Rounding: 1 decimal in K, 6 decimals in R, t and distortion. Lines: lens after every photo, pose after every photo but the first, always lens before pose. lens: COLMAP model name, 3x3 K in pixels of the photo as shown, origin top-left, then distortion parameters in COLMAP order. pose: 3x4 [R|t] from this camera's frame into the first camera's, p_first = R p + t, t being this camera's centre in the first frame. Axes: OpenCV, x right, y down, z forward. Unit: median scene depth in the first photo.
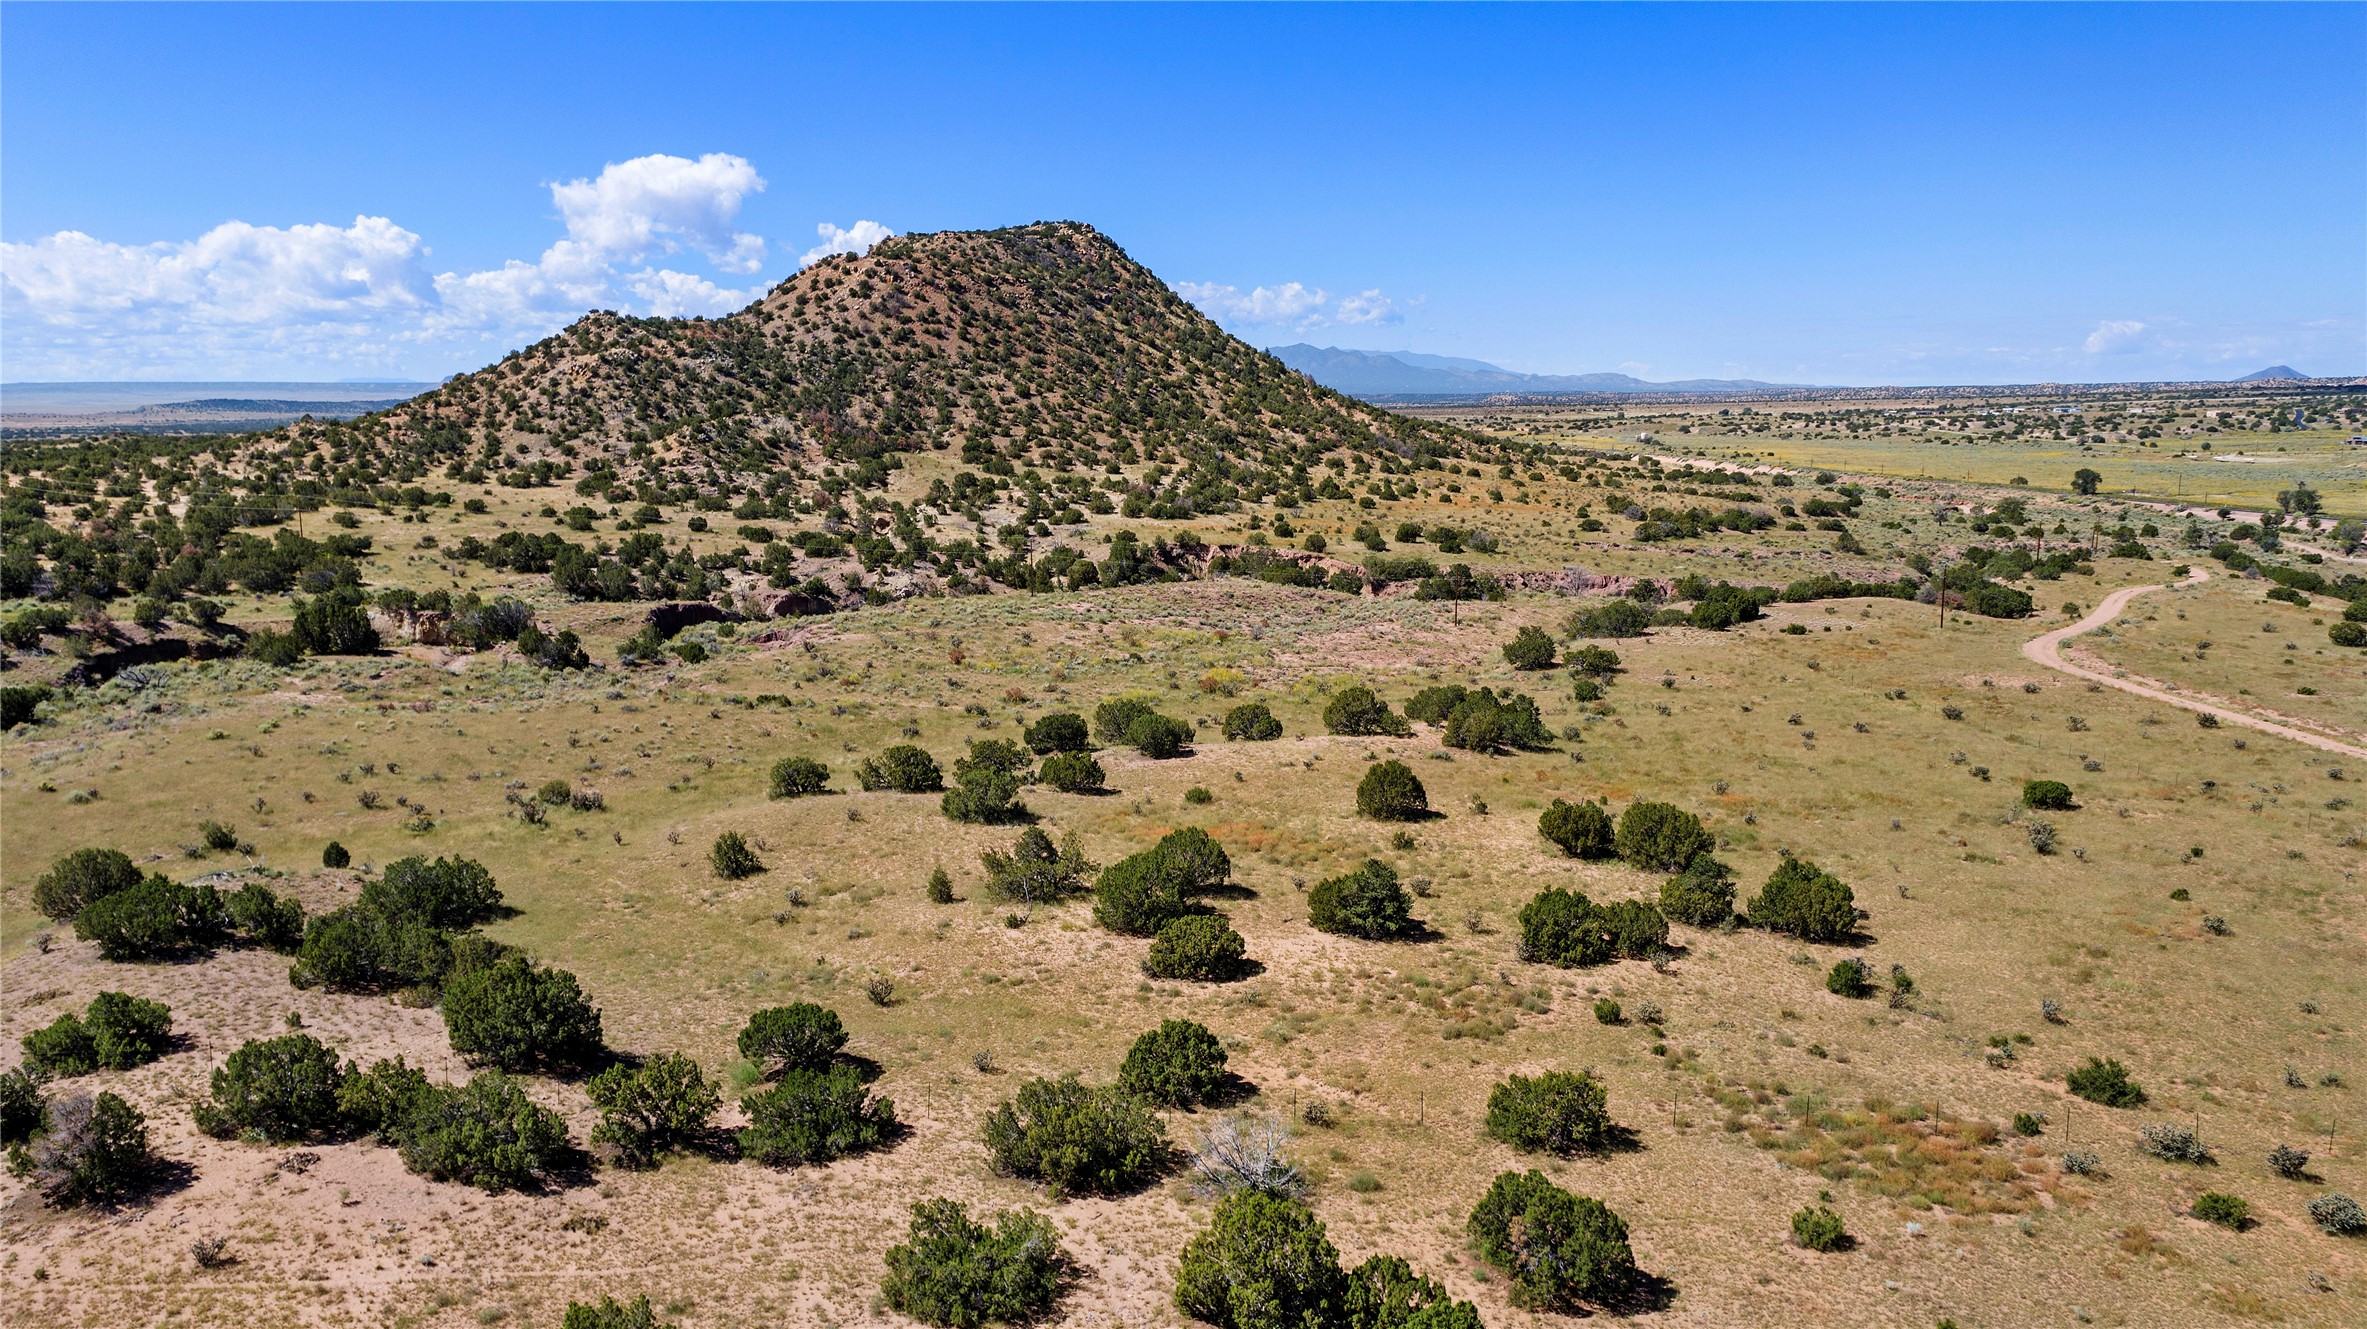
lens RADIAL K [[1671.7, 0, 1181.4], [0, 1671.7, 660.9], [0, 0, 1]] dist [-0.001844, 0.001281]
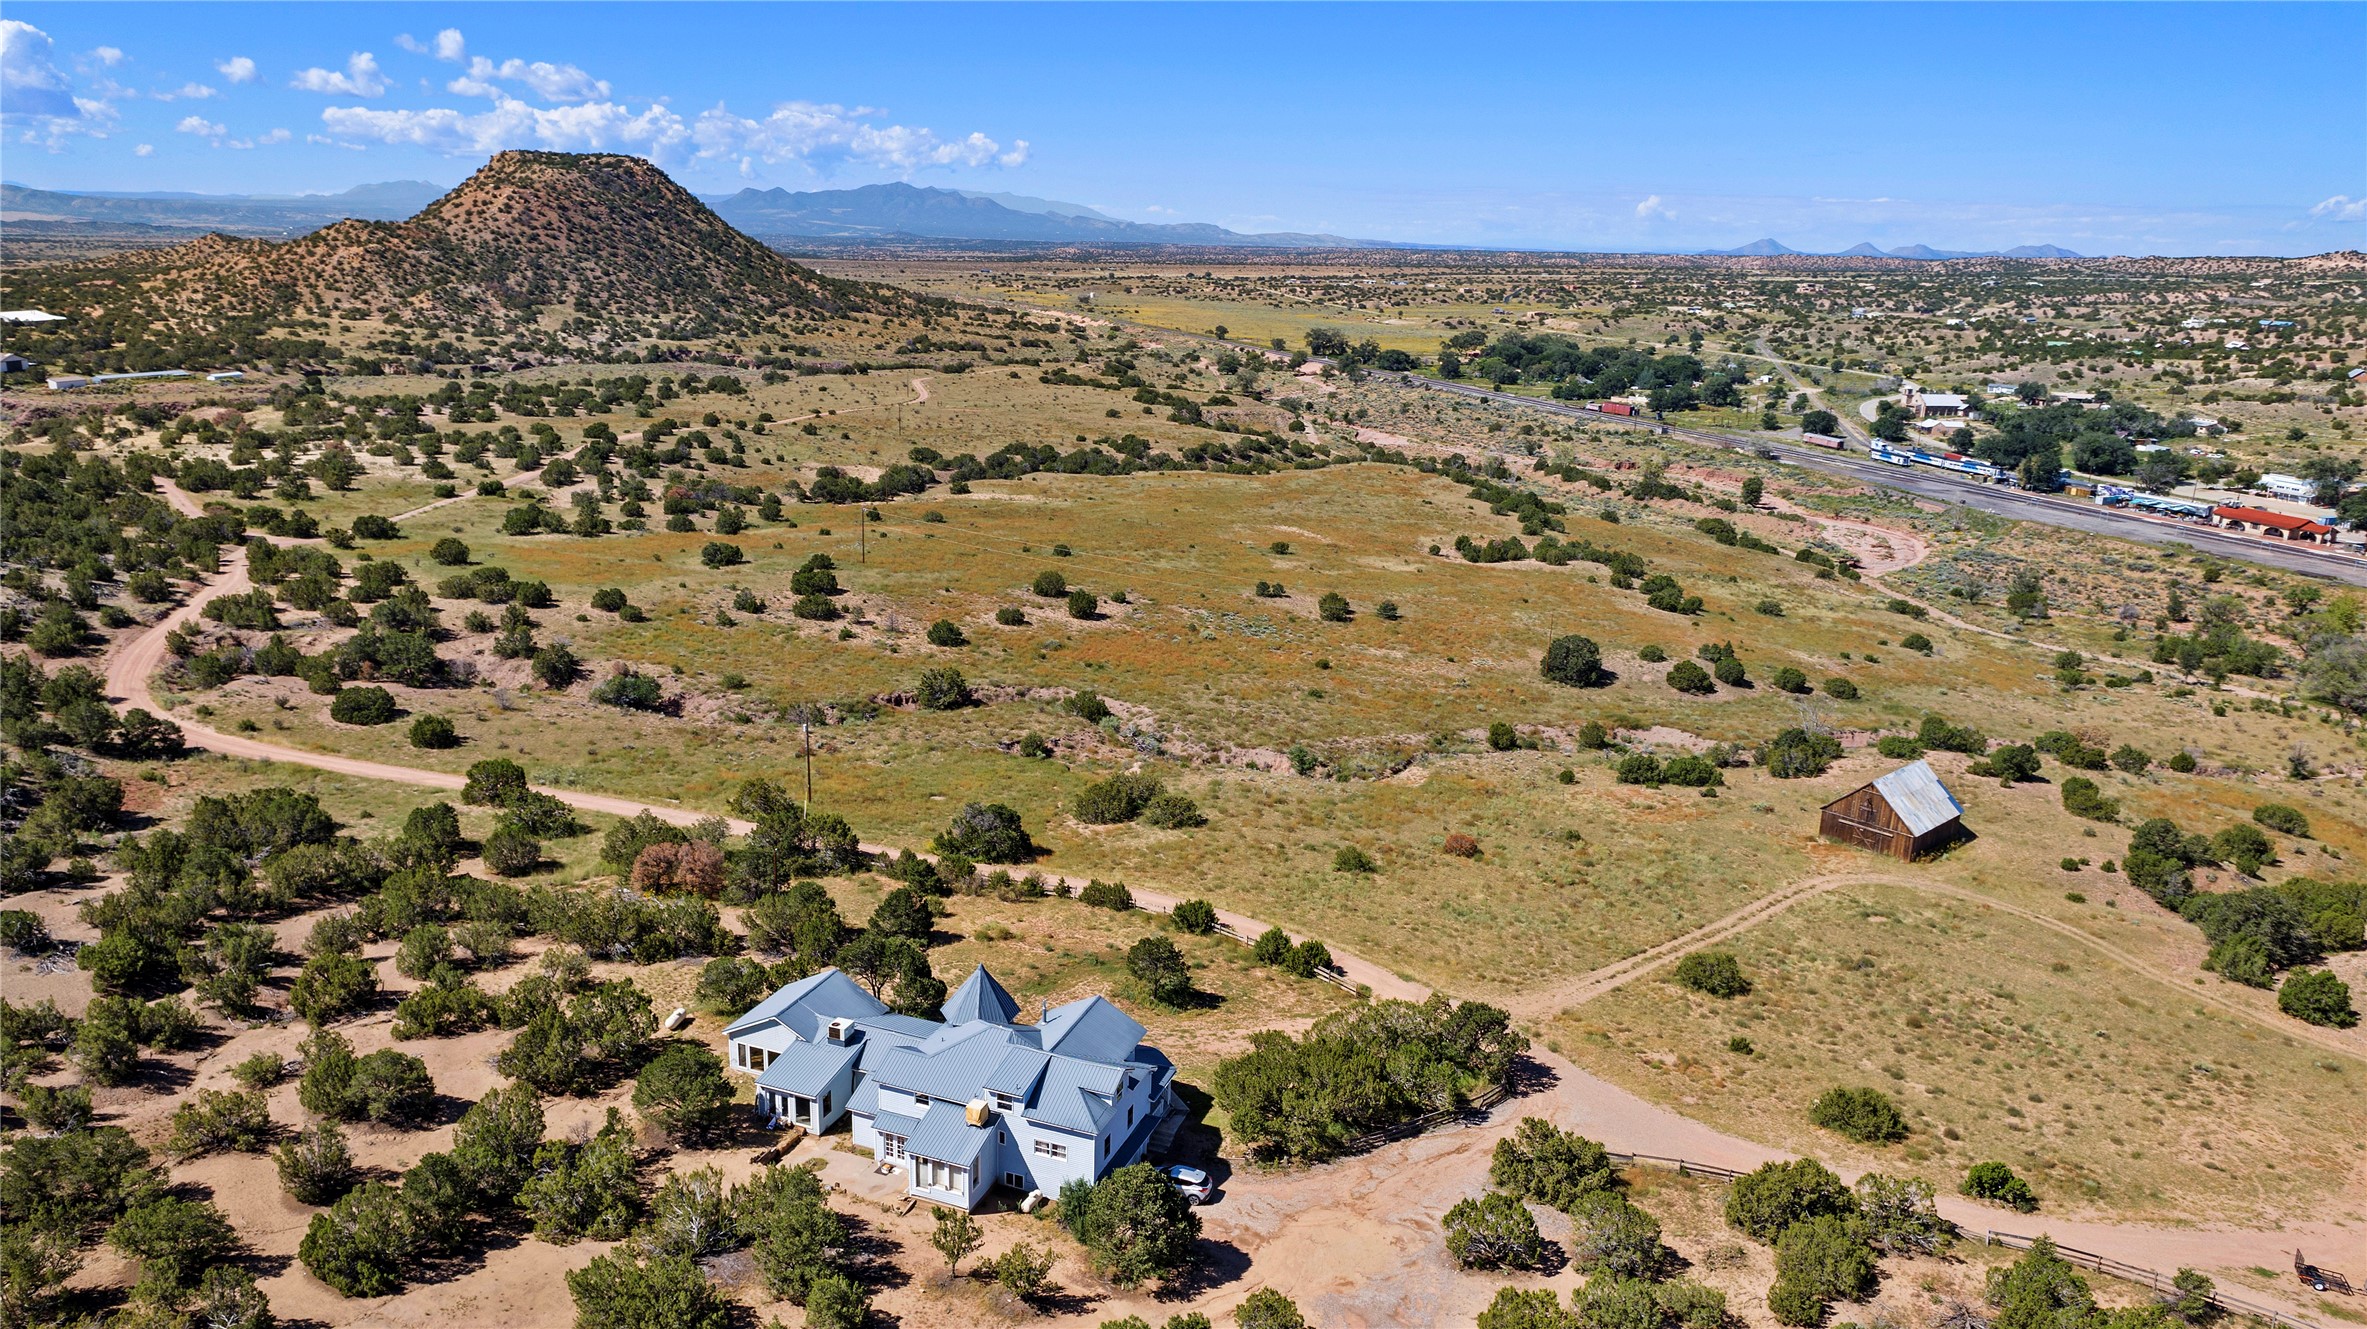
lens RADIAL K [[1671.7, 0, 1189.6], [0, 1671.7, 660.4], [0, 0, 1]] dist [-0.001844, 0.001281]
pose [[0.972075, -0.028587, 0.232923, 0.092461], [0.007485, 0.995825, 0.090980, 0.105424], [-0.234552, -0.086696, 0.968230, -1.000544]]
